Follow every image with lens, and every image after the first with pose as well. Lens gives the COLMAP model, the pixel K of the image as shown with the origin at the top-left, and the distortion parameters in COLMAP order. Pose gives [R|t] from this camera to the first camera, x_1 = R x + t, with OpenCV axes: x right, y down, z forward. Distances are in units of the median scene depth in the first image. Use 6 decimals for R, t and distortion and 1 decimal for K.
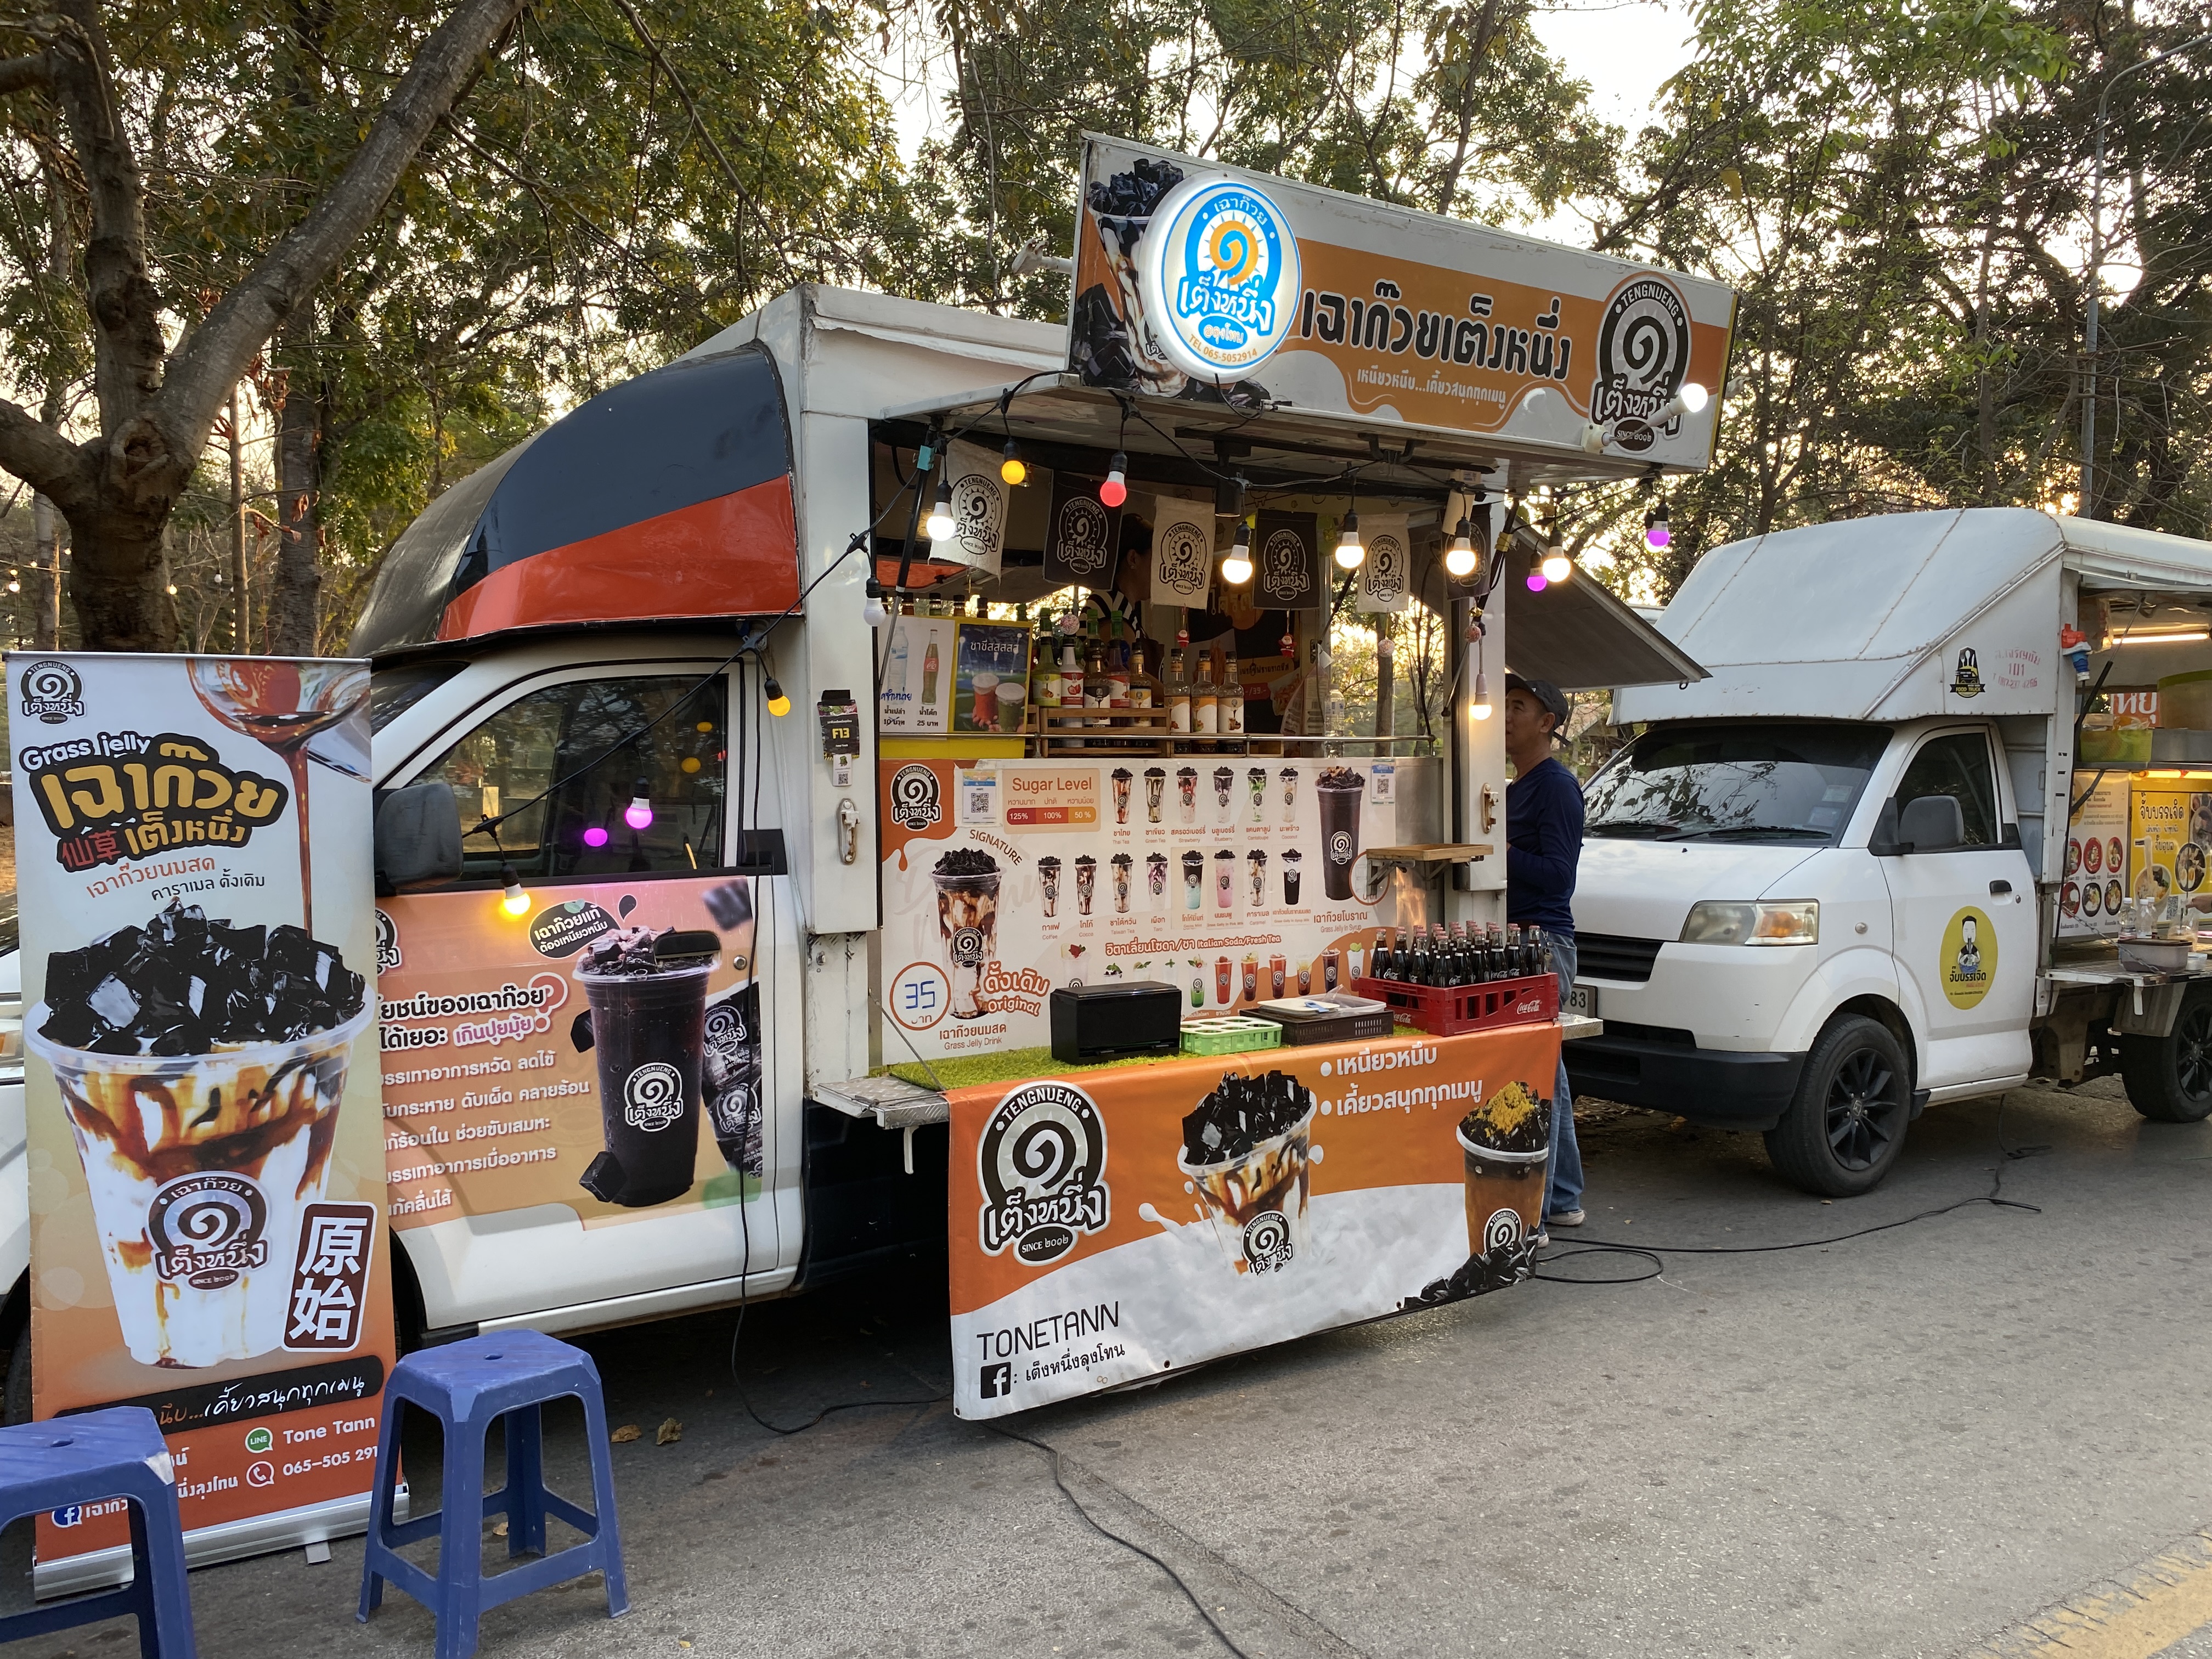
lens RADIAL K [[1689.2, 0, 1119.7], [0, 1689.2, 818.8], [0, 0, 1]] dist [0.022783, -0.019828]
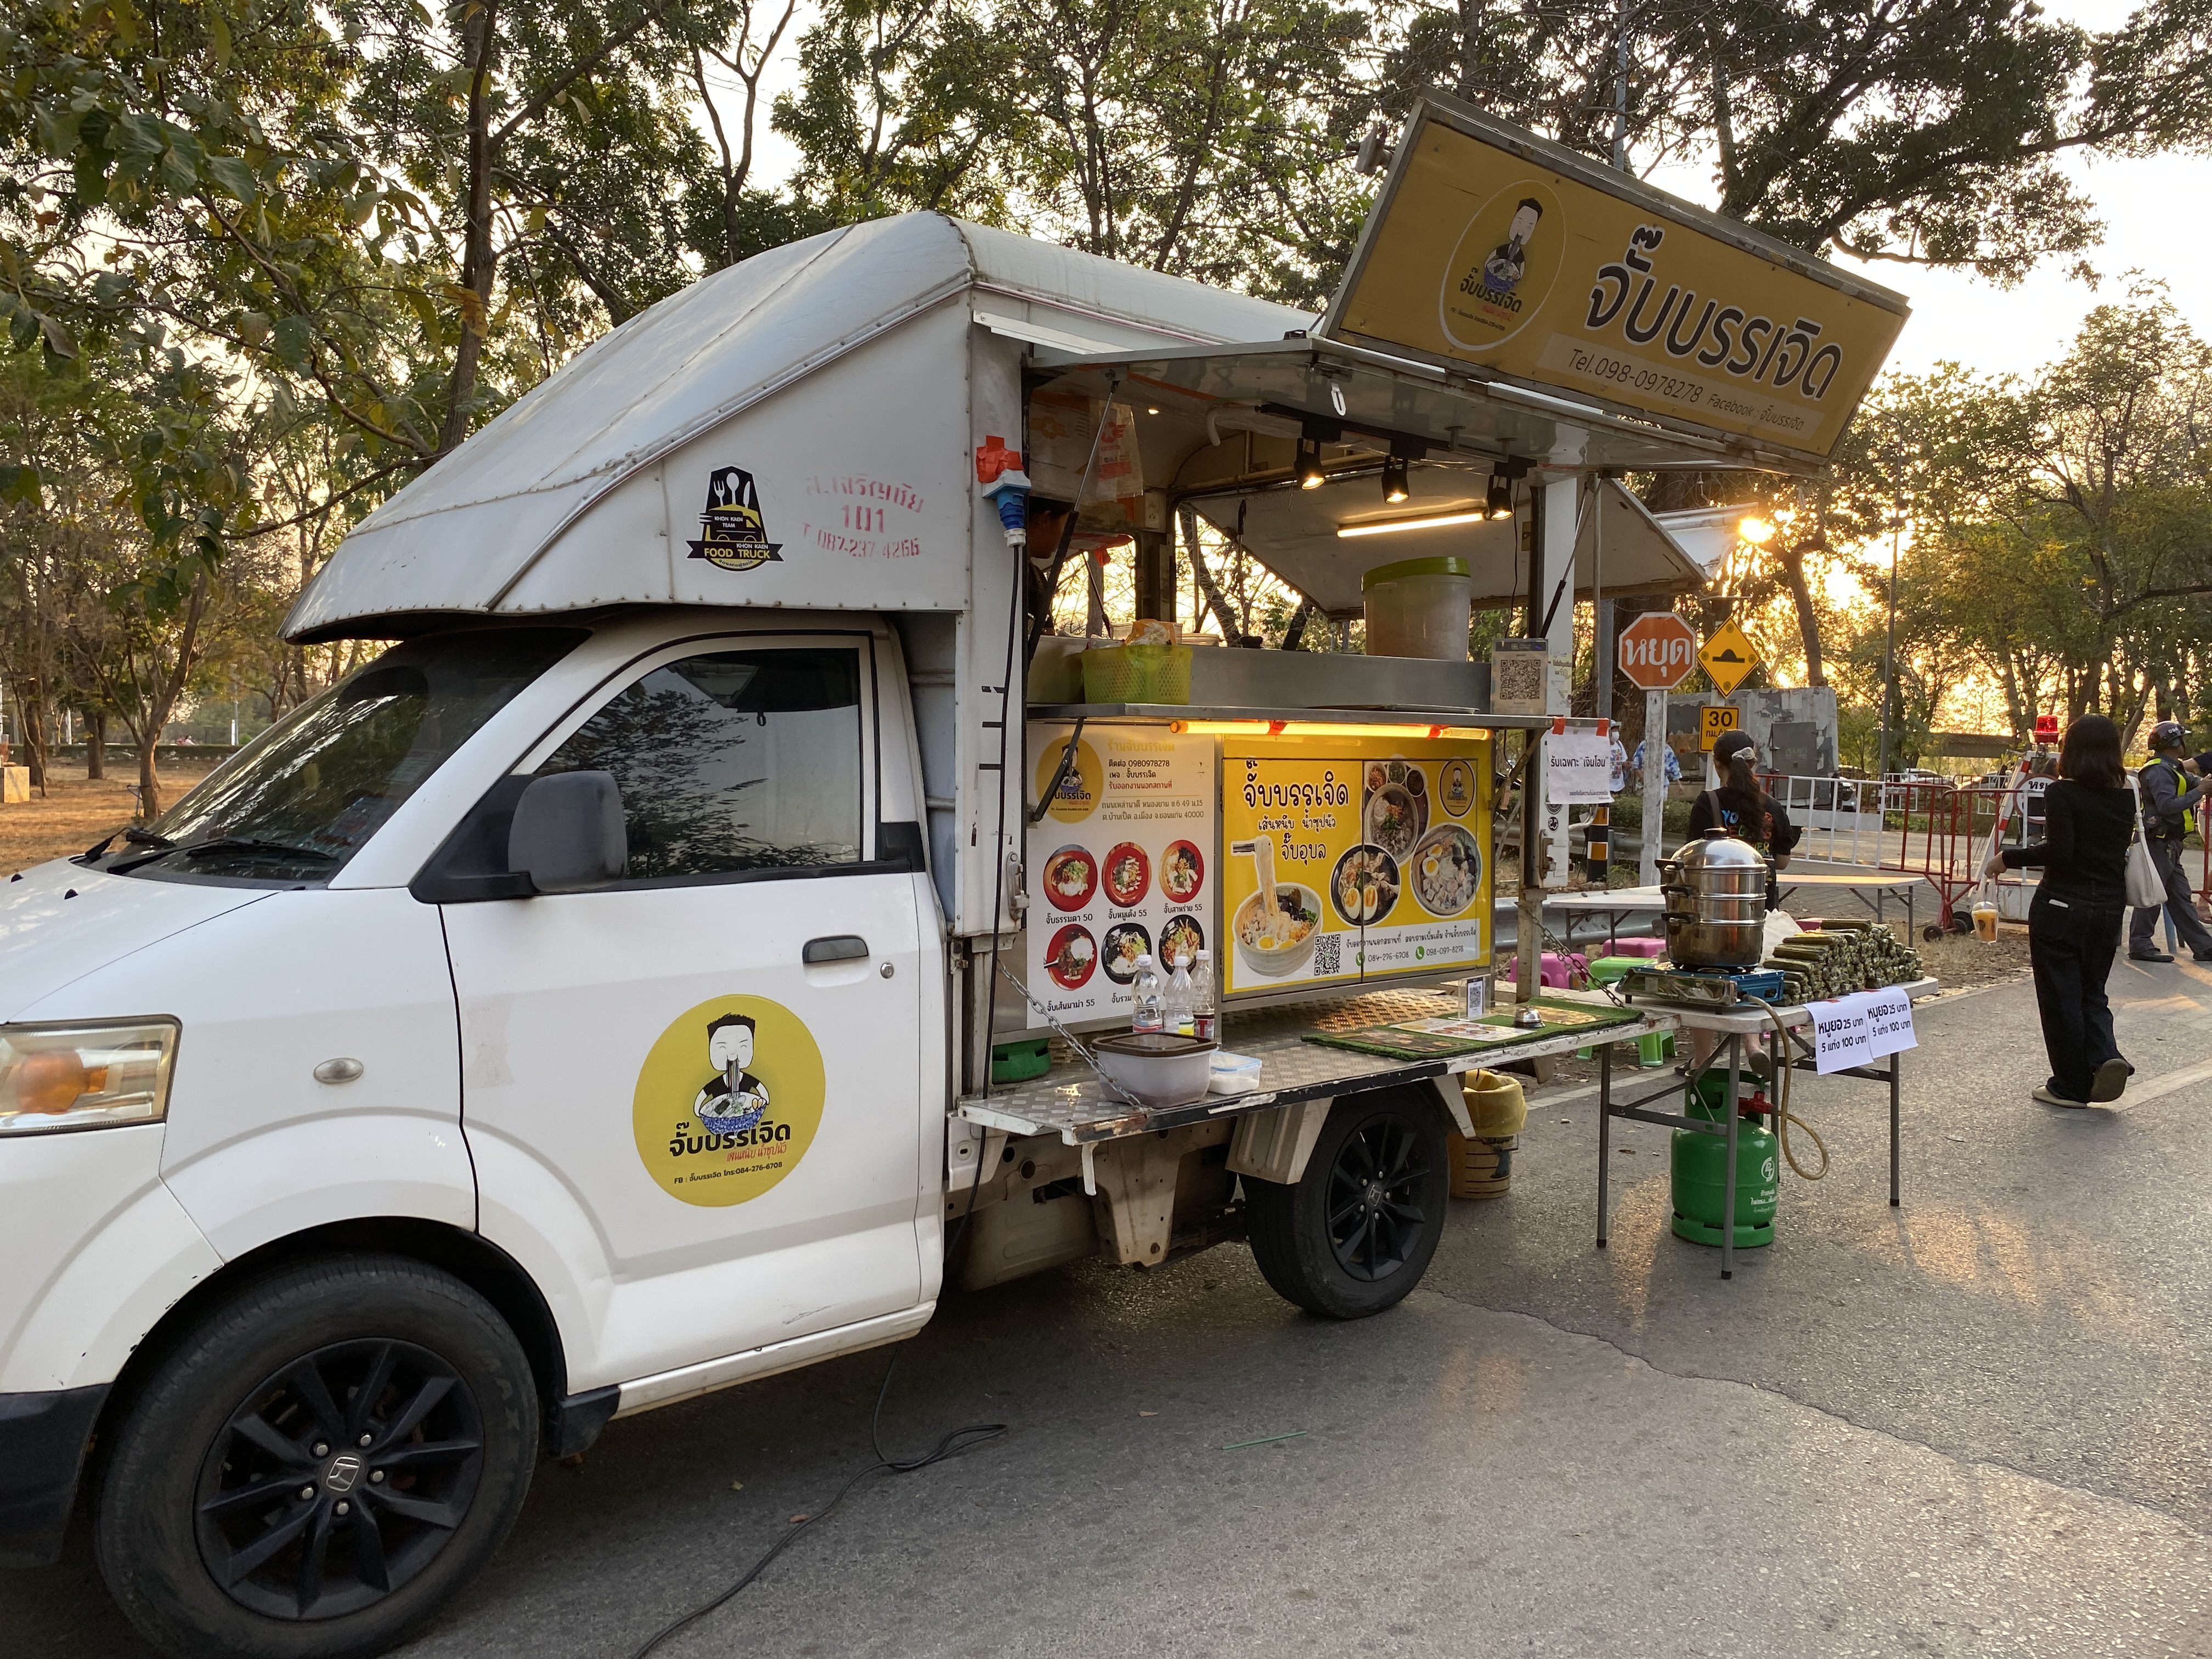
lens RADIAL K [[1689.2, 0, 1097.6], [0, 1689.2, 818.8], [0, 0, 1]] dist [0.022783, -0.019828]
pose [[0.990674, -0.010261, 0.135866, 0.560698], [0.007780, 0.999793, 0.018777, -0.008041], [-0.136030, -0.017544, 0.990549, 0.522823]]
